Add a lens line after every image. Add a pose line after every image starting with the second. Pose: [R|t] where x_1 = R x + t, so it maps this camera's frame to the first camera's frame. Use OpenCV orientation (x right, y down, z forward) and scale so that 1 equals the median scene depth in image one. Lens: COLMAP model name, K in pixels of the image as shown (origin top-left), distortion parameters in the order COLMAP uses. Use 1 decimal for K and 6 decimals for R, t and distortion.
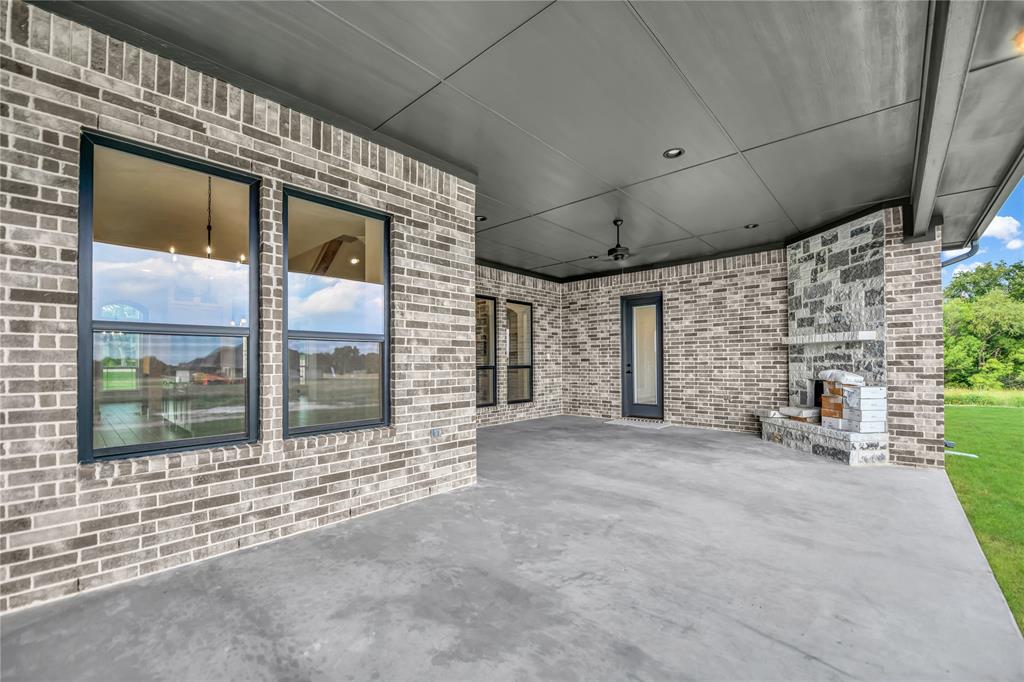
lens RADIAL K [[419.7, 0, 514.0], [0, 419.7, 345.4], [0, 0, 1]] dist [-0.002745, -0.000143]
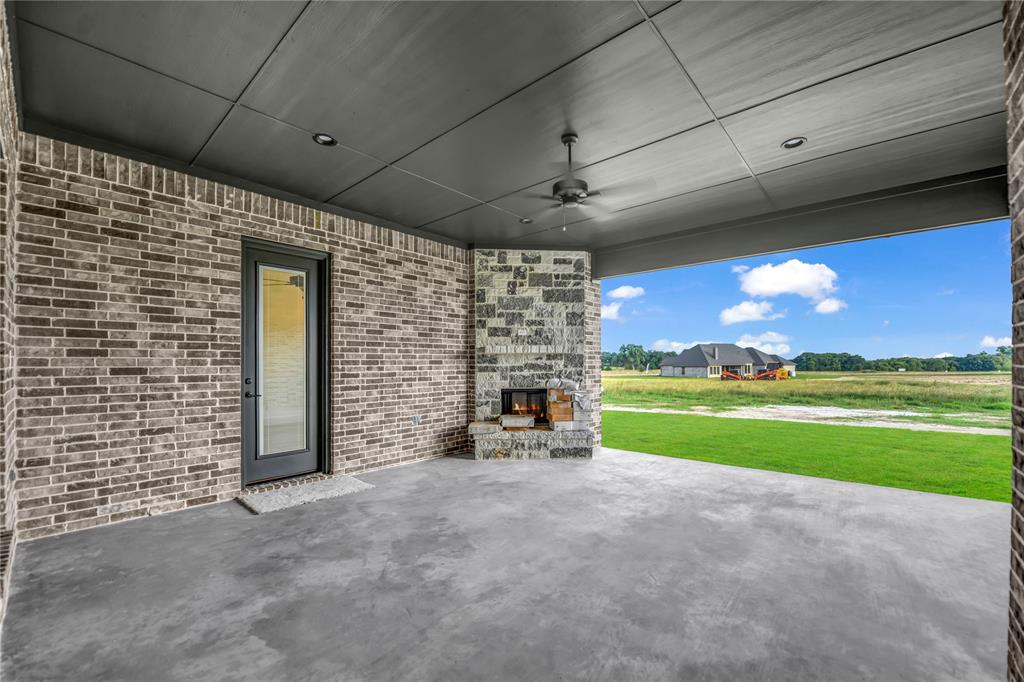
lens RADIAL K [[422.1, 0, 509.8], [0, 422.1, 358.9], [0, 0, 1]] dist [-0.003775, -0.000372]
pose [[-0.011568, 0.018608, 0.999760, -0.276159], [-0.035804, 0.999178, -0.019011, 0.024313], [-0.999292, -0.036015, -0.010892, 0.869406]]
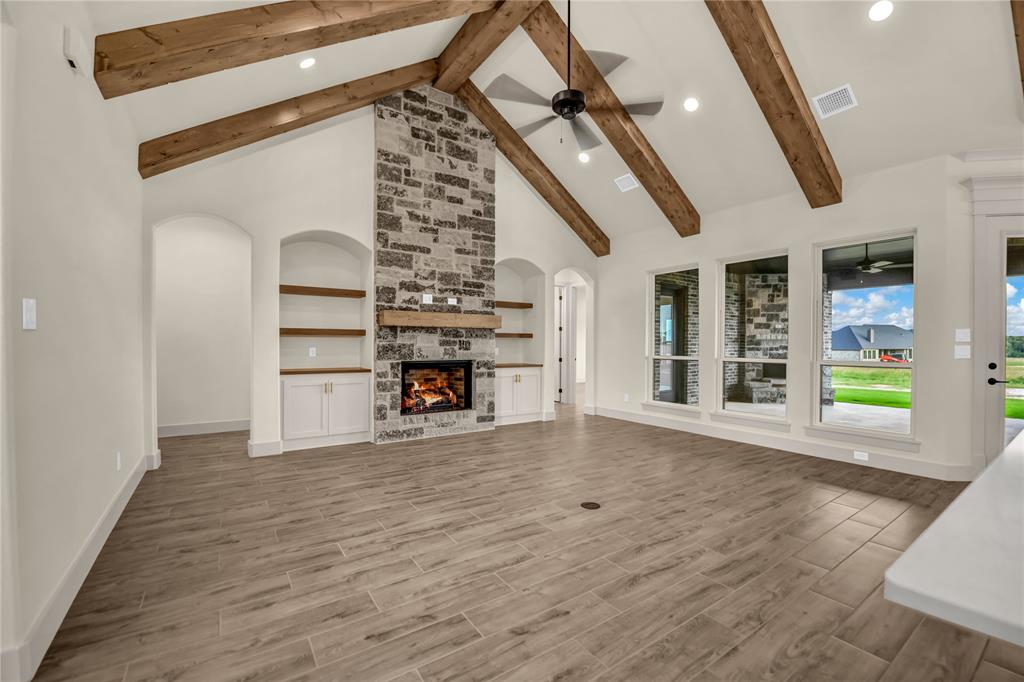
lens RADIAL K [[416.4, 0, 513.0], [0, 416.4, 347.3], [0, 0, 1]] dist [-0.014584, -0.000089]
pose [[0.244008, 0.002188, 0.969771, -0.946239], [-0.043839, 0.999000, 0.008777, 0.048086], [-0.968782, -0.044656, 0.243860, 1.354600]]
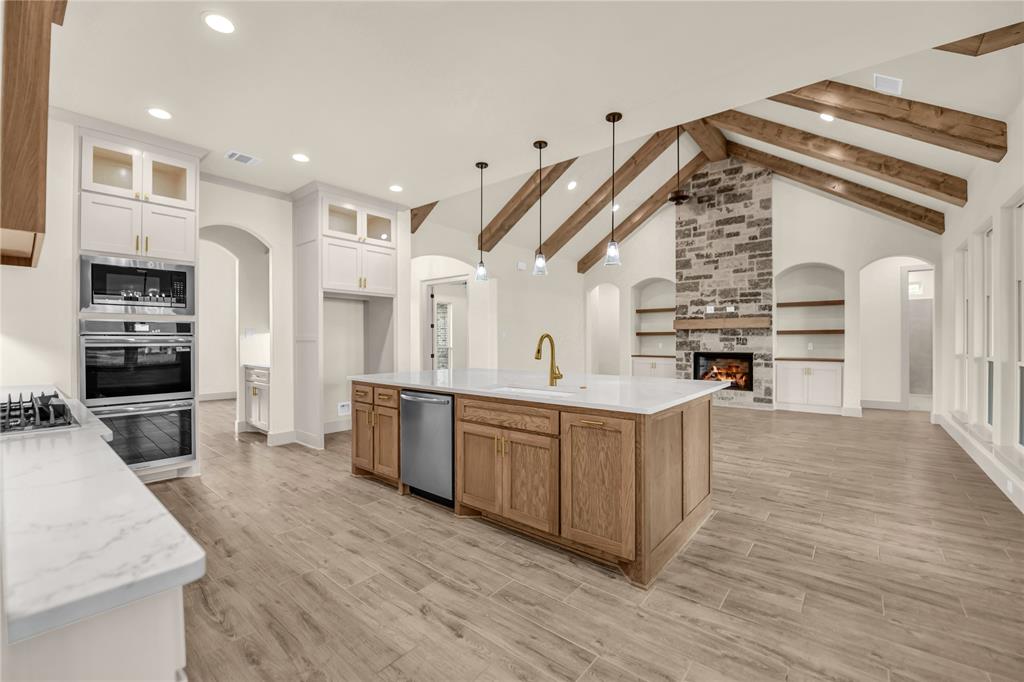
lens RADIAL K [[420.9, 0, 523.7], [0, 420.9, 341.2], [0, 0, 1]] dist [-0.006908, -0.000079]
pose [[0.998632, 0.006630, 0.051863, -0.799426], [-0.008760, 0.999122, 0.040958, 0.015345], [-0.051546, -0.041356, 0.997814, 0.589985]]
